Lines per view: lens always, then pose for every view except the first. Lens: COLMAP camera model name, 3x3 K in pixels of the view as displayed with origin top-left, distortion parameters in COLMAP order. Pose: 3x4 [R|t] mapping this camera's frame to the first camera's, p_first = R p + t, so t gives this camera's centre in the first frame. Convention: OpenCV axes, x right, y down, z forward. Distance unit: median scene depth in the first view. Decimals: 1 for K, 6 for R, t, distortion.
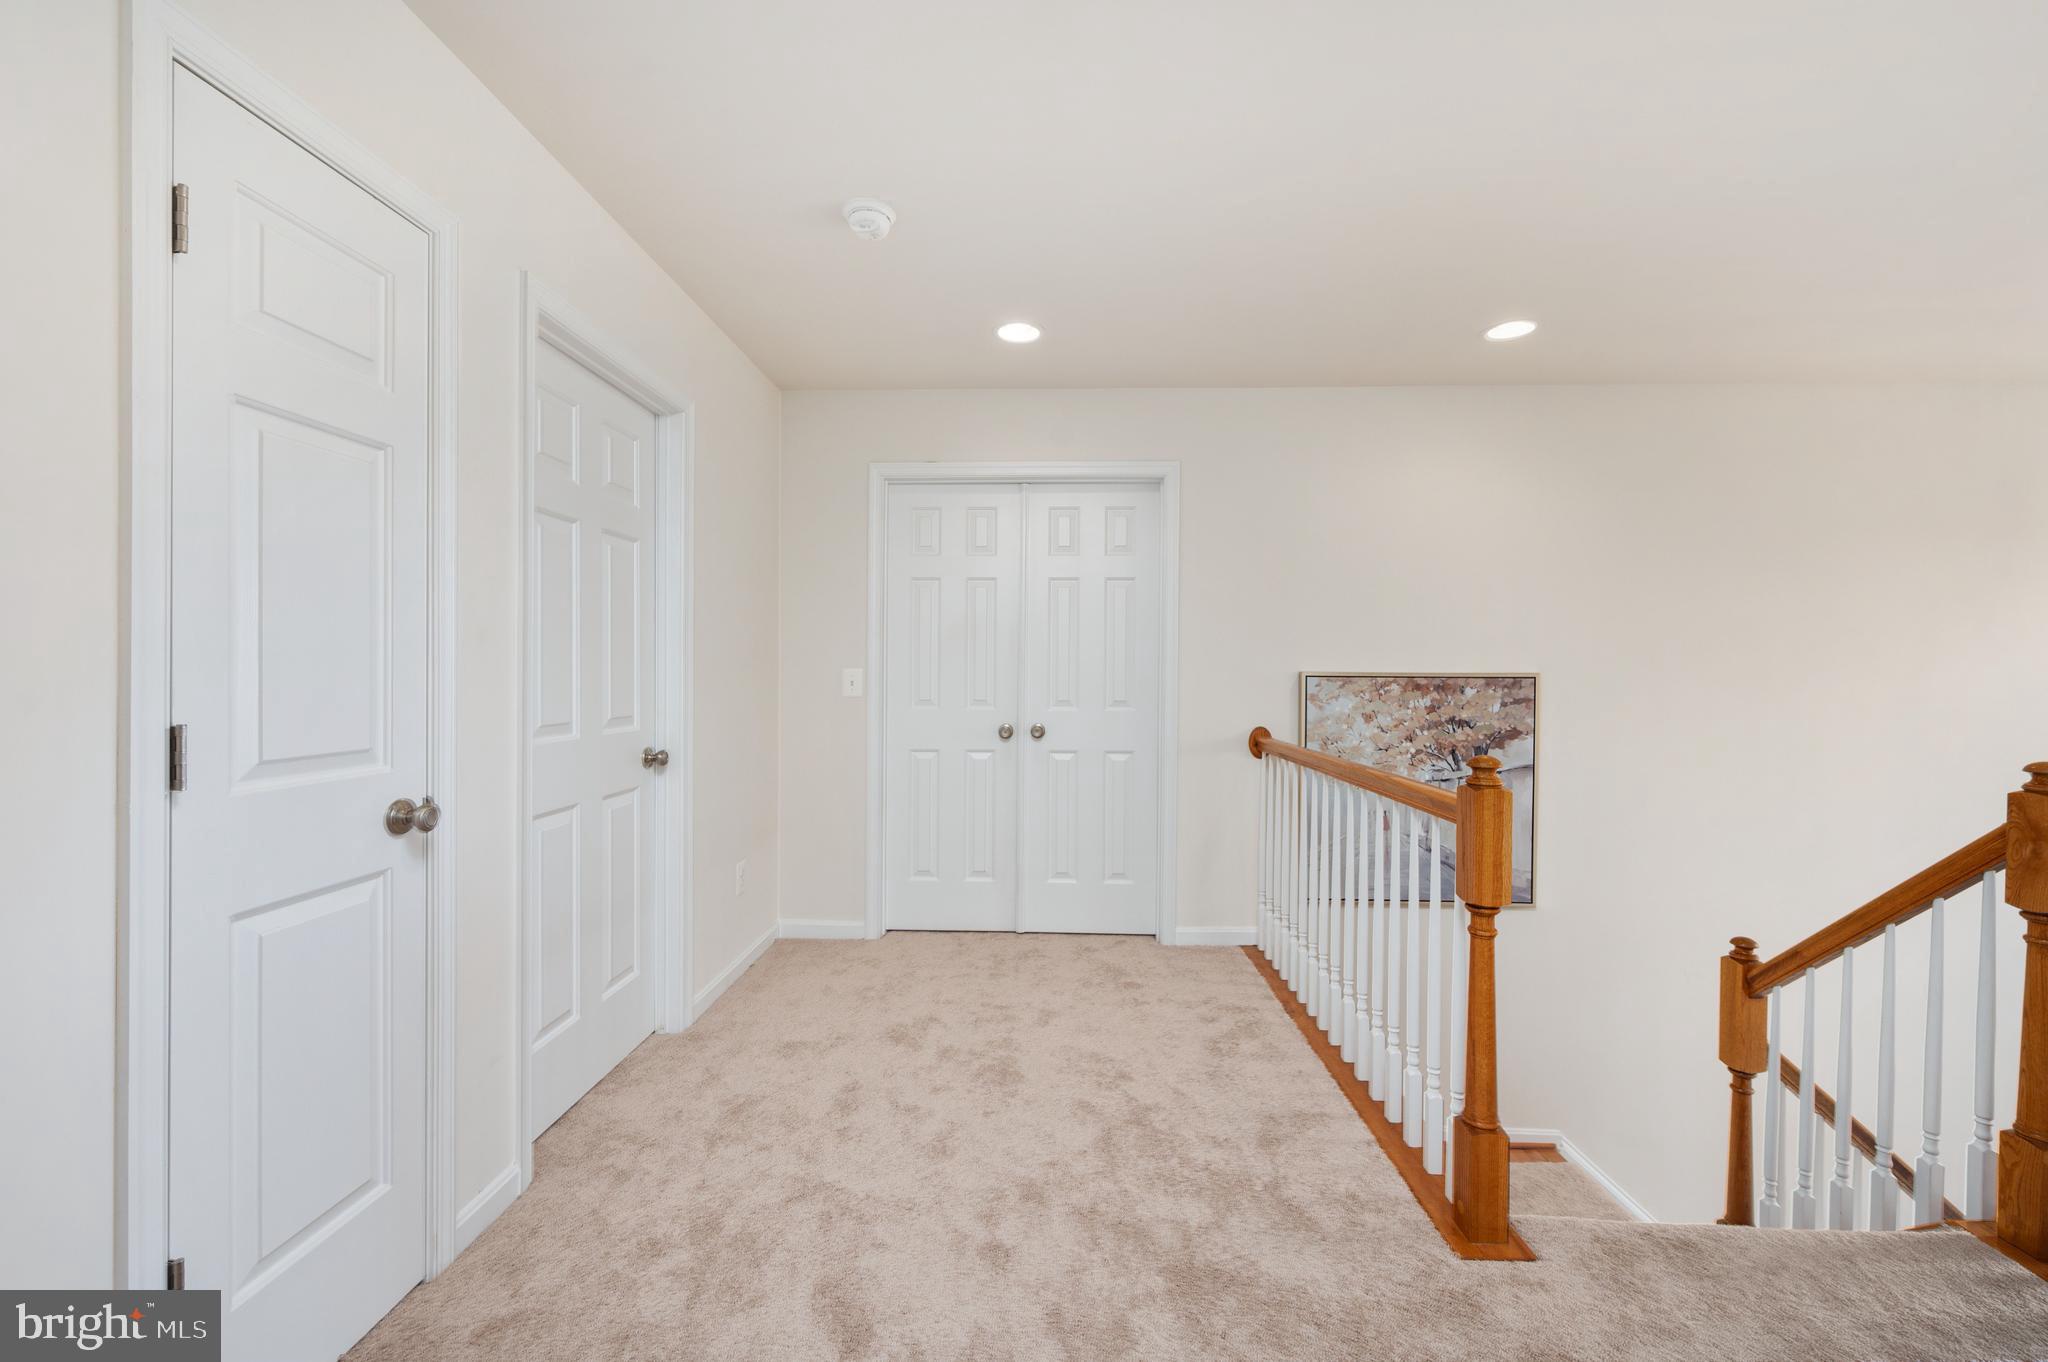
lens RADIAL K [[821.6, 0, 1022.1], [0, 821.6, 669.7], [0, 0, 1]] dist [0.000698, -0.000226]
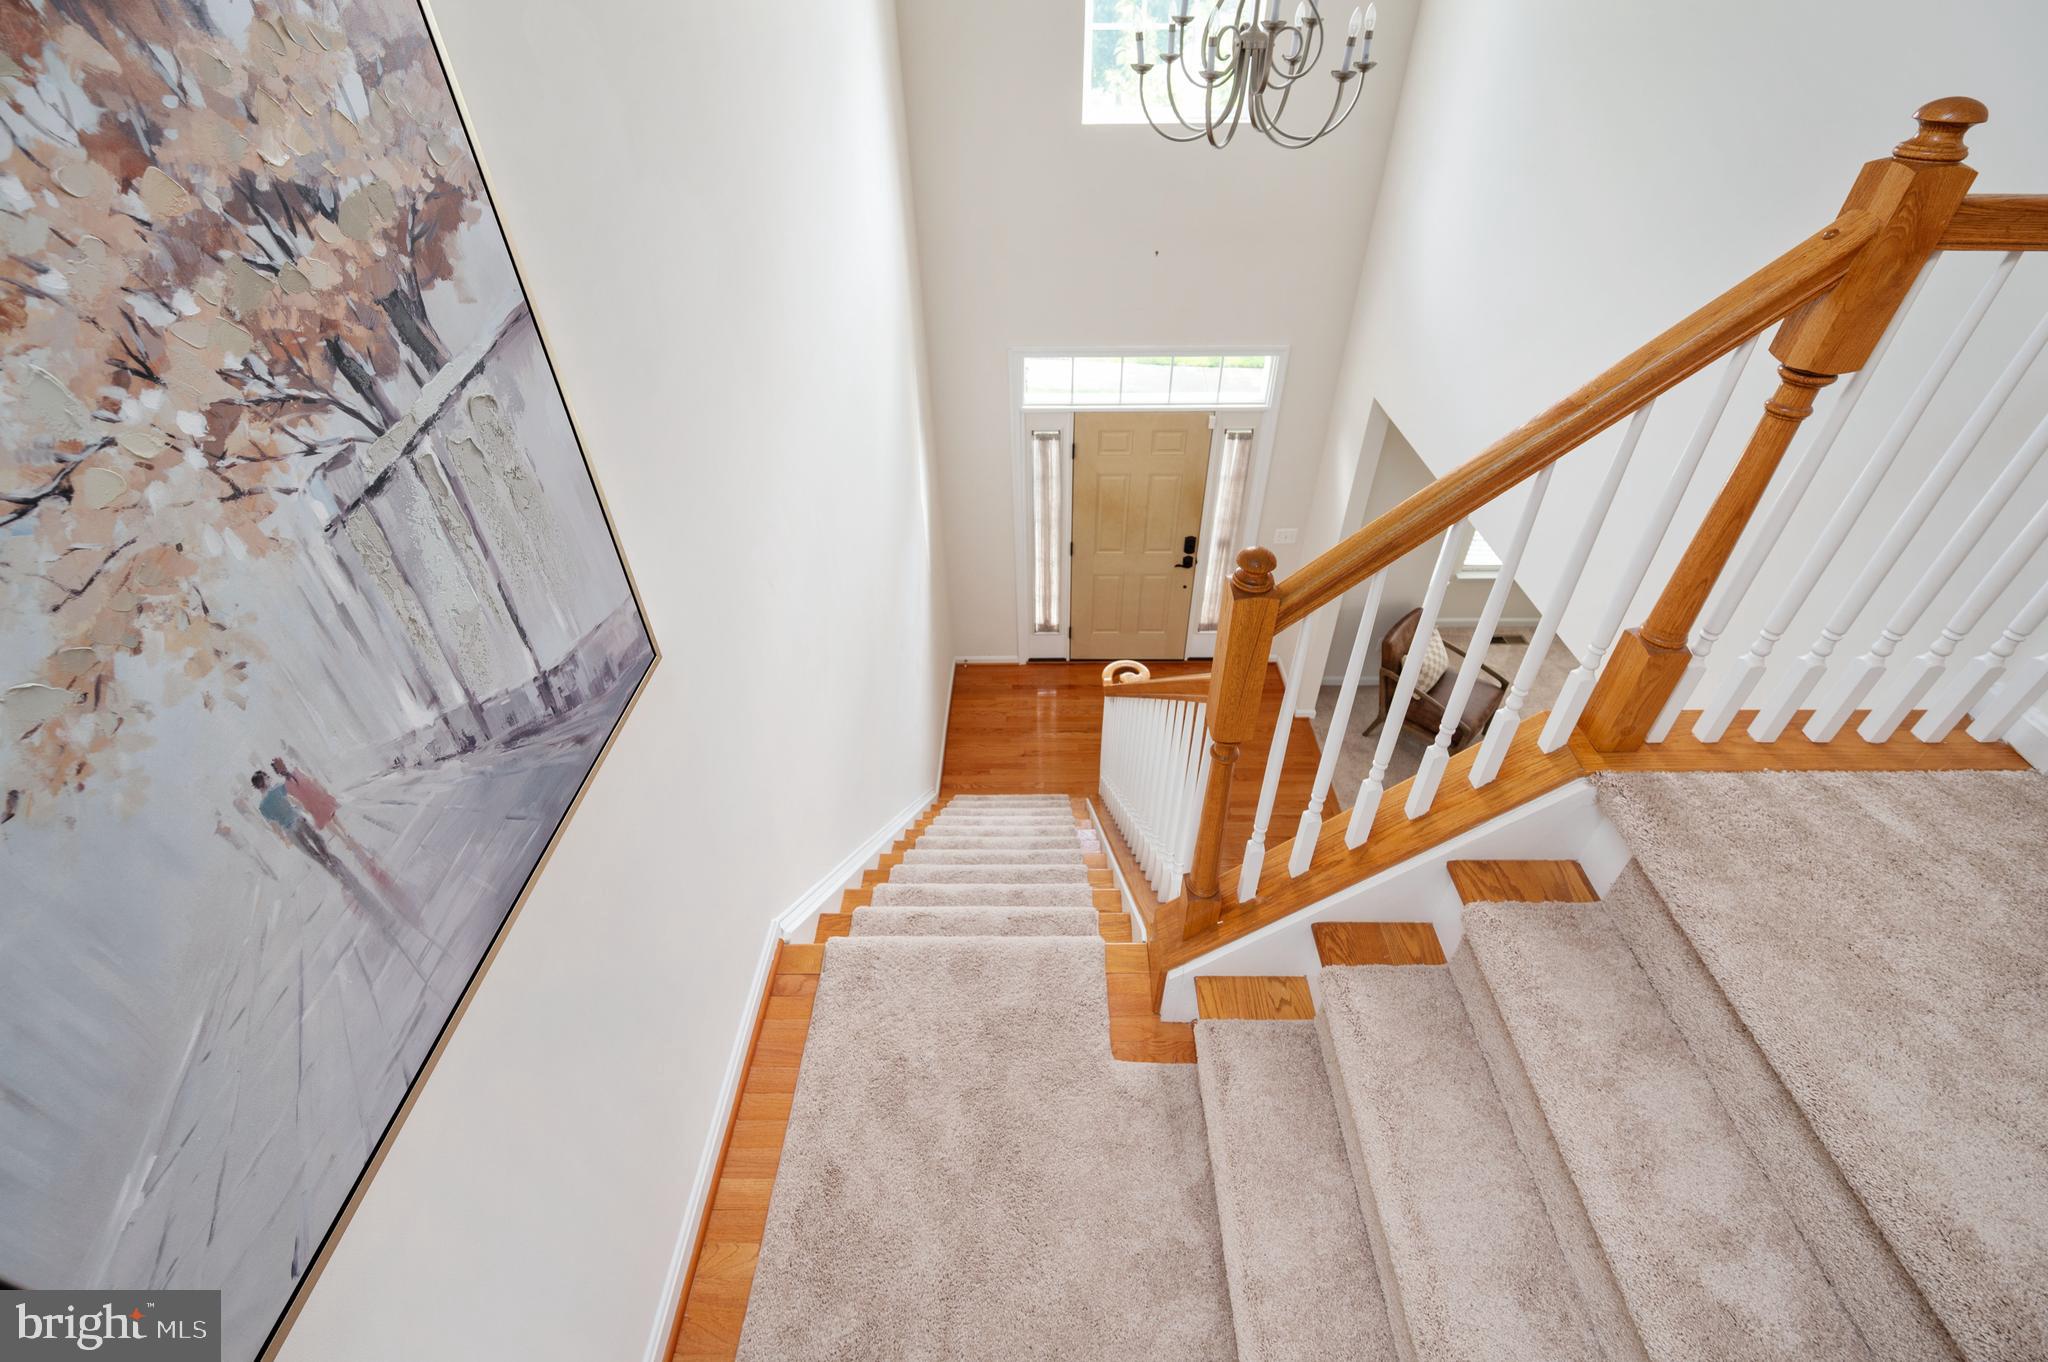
lens RADIAL K [[821.6, 0, 1022.1], [0, 821.6, 669.7], [0, 0, 1]] dist [0.000698, -0.000226]
pose [[-0.027960, -0.654927, 0.755175, 0.293006], [0.004905, 0.755371, 0.655279, 0.018620], [-0.999597, 0.022026, -0.017908, 0.818848]]
